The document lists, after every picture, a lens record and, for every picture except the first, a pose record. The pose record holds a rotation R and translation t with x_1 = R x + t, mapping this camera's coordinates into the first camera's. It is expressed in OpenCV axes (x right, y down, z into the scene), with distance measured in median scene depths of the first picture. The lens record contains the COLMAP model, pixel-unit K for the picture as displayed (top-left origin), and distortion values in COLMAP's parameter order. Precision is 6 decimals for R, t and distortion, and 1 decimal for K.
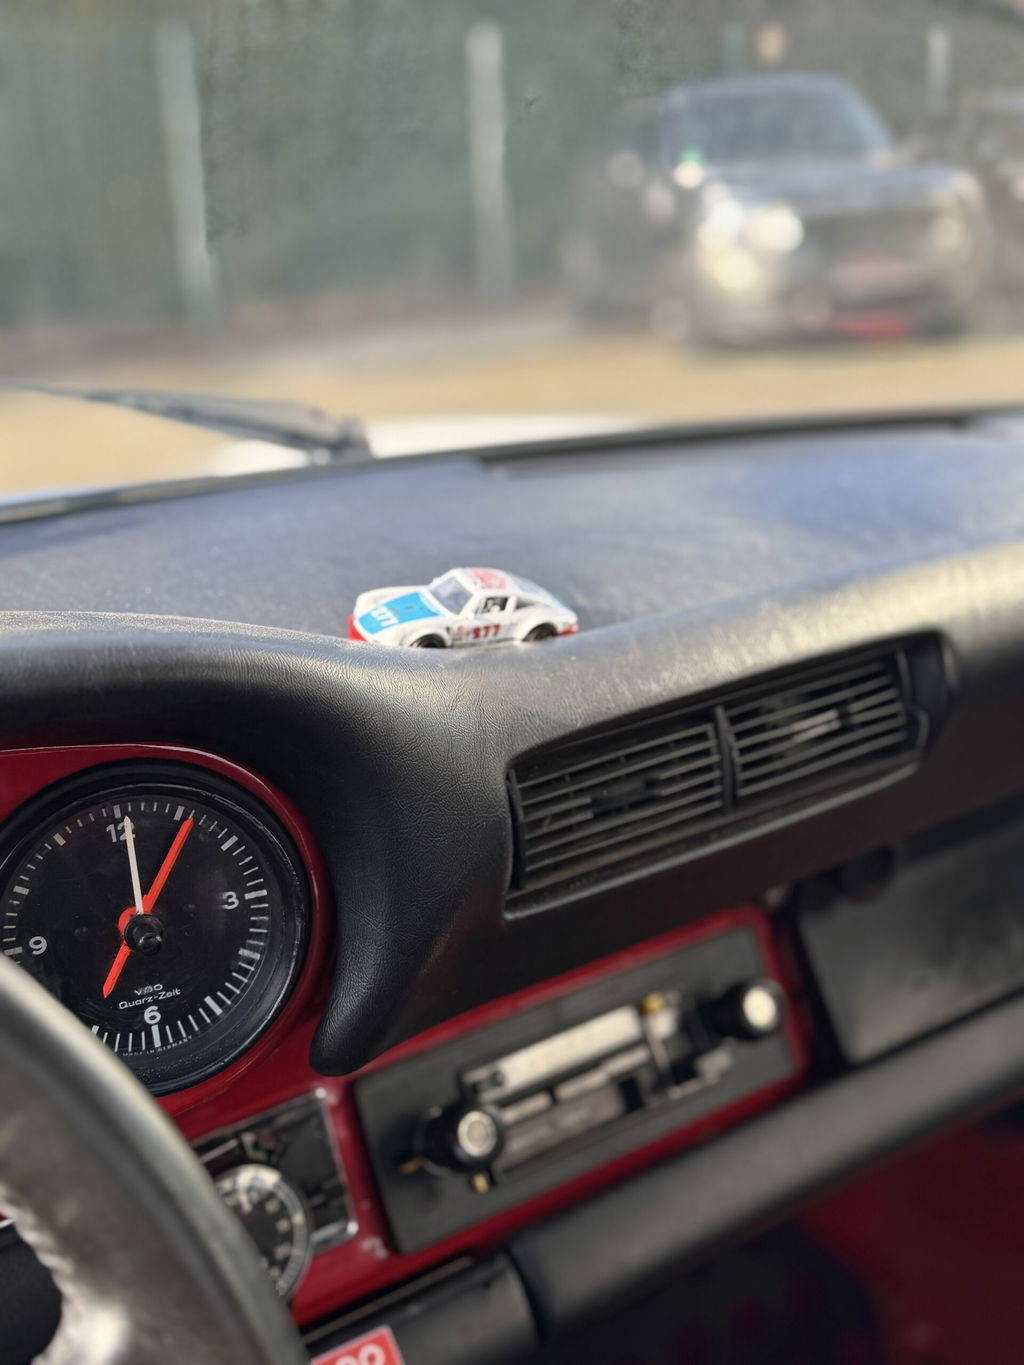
lens RADIAL K [[1653.4, 0, 513.9], [0, 1653.4, 678.2], [0, 0, 1]] dist [0.103949, 0.000000]
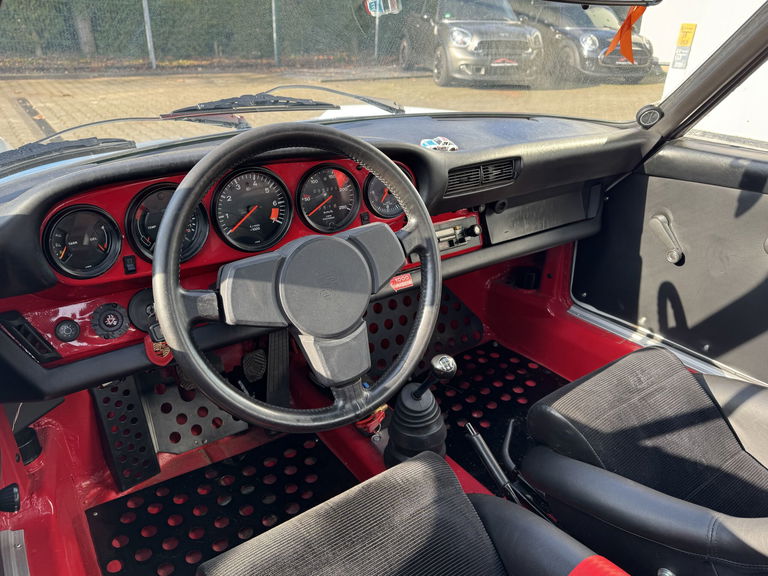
lens RADIAL K [[550.3, 0, 378.8], [0, 550.3, 292.0], [0, 0, 1]] dist [0.045282, -0.000605]
pose [[0.996619, 0.074463, 0.034718, -0.210809], [-0.079367, 0.981795, 0.172567, 0.116081], [-0.021236, -0.174739, 0.984386, -0.755274]]
